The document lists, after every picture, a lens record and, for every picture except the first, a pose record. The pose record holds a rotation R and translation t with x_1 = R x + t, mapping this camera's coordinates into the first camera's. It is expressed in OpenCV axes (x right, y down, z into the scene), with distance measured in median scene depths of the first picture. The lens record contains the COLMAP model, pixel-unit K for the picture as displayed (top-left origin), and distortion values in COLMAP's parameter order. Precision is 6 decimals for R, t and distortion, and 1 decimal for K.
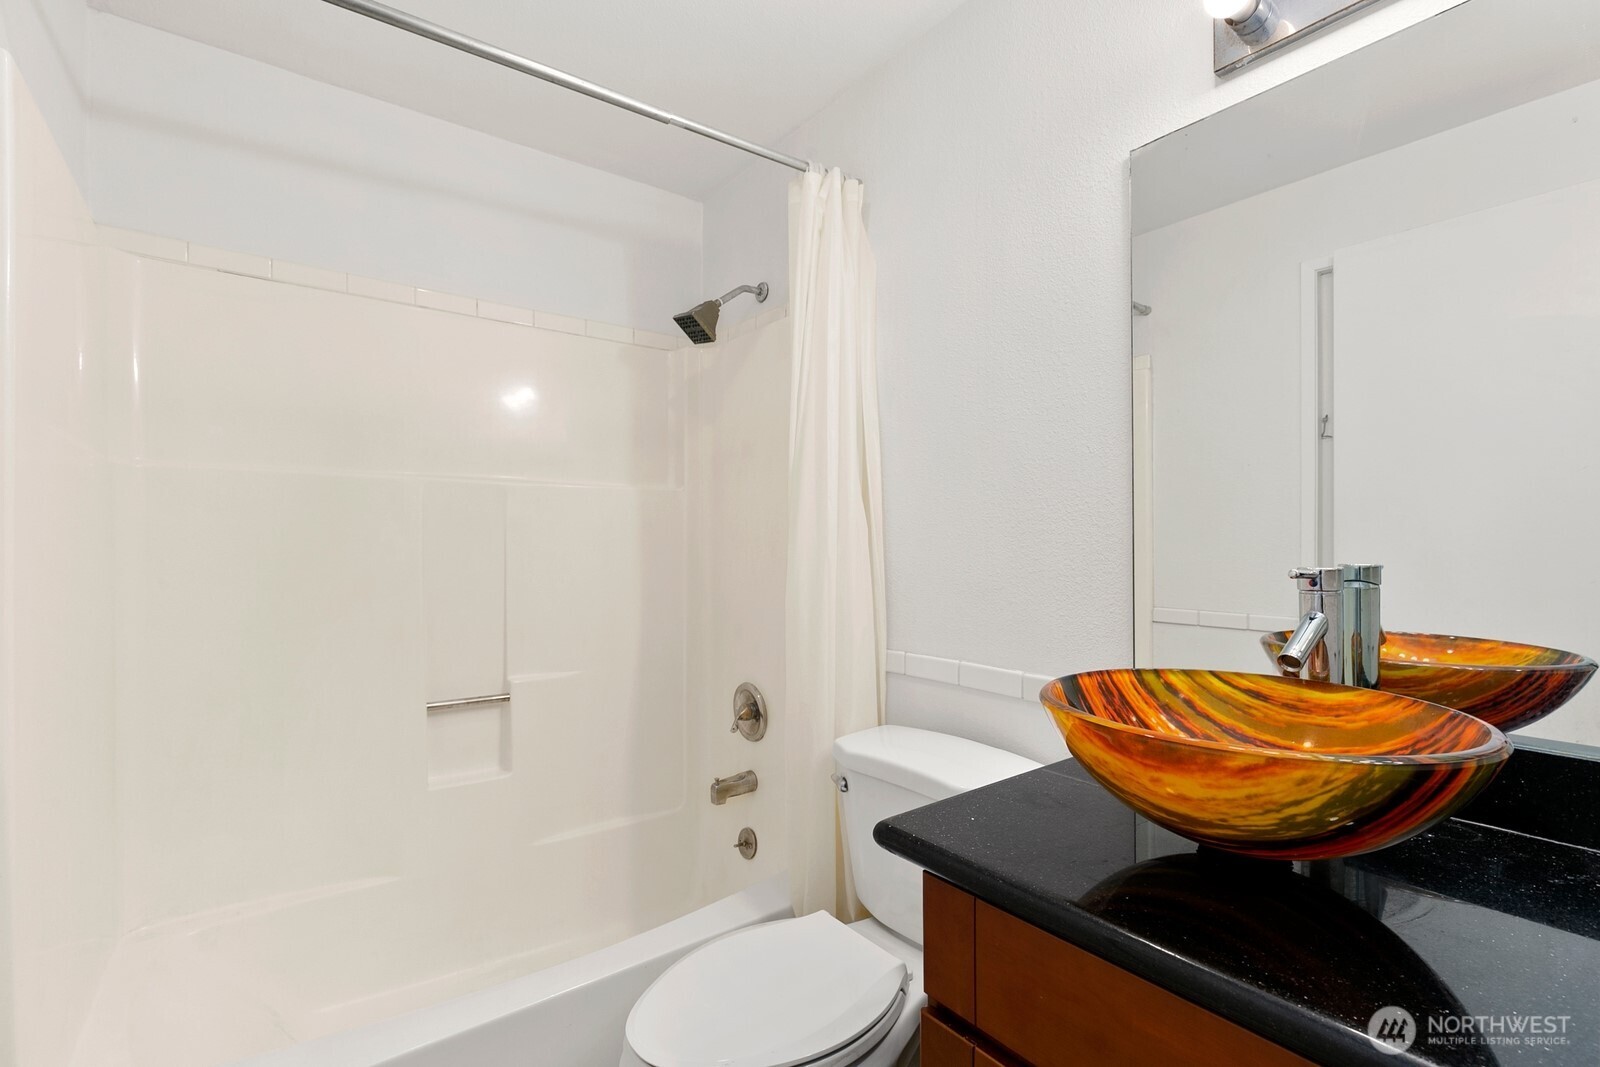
lens RADIAL K [[720.7, 0, 797.0], [0, 720.7, 532.2], [0, 0, 1]] dist [0.002066, 0.000025]
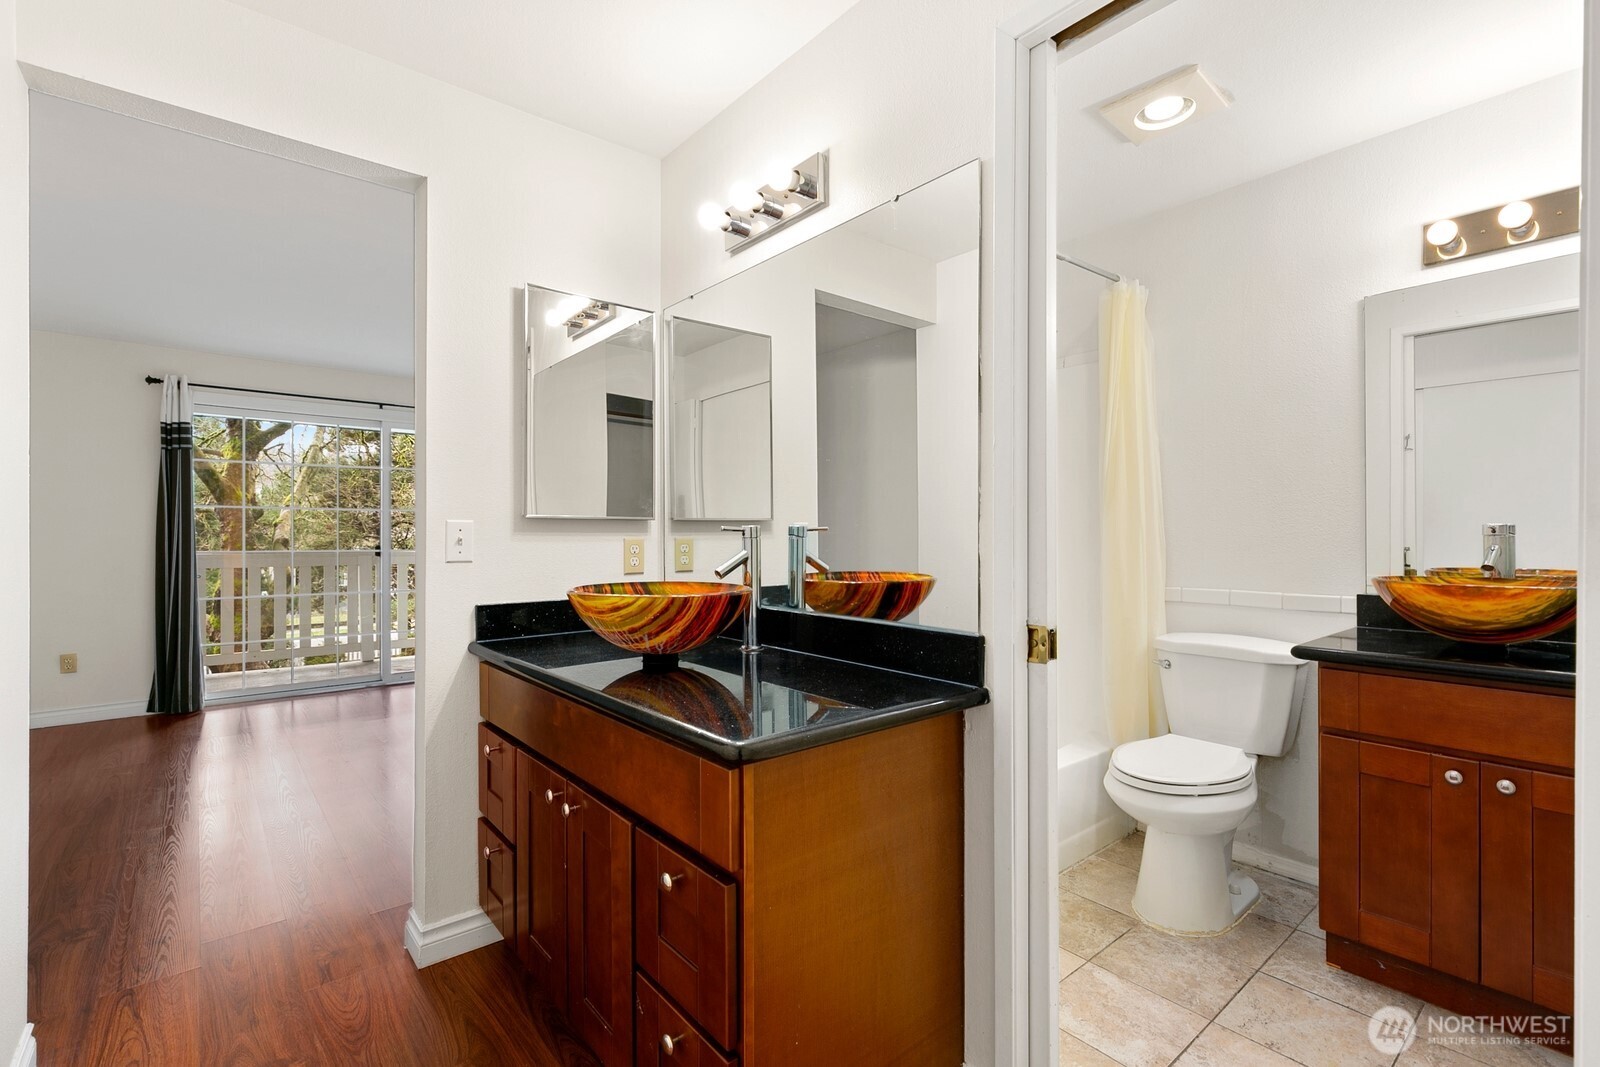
lens RADIAL K [[720.7, 0, 797.0], [0, 720.7, 532.2], [0, 0, 1]] dist [0.002066, 0.000025]
pose [[0.999020, -0.000355, 0.044258, -1.391971], [0.000039, 0.999975, 0.007140, 0.059523], [-0.044259, -0.007131, 0.998995, -0.989844]]
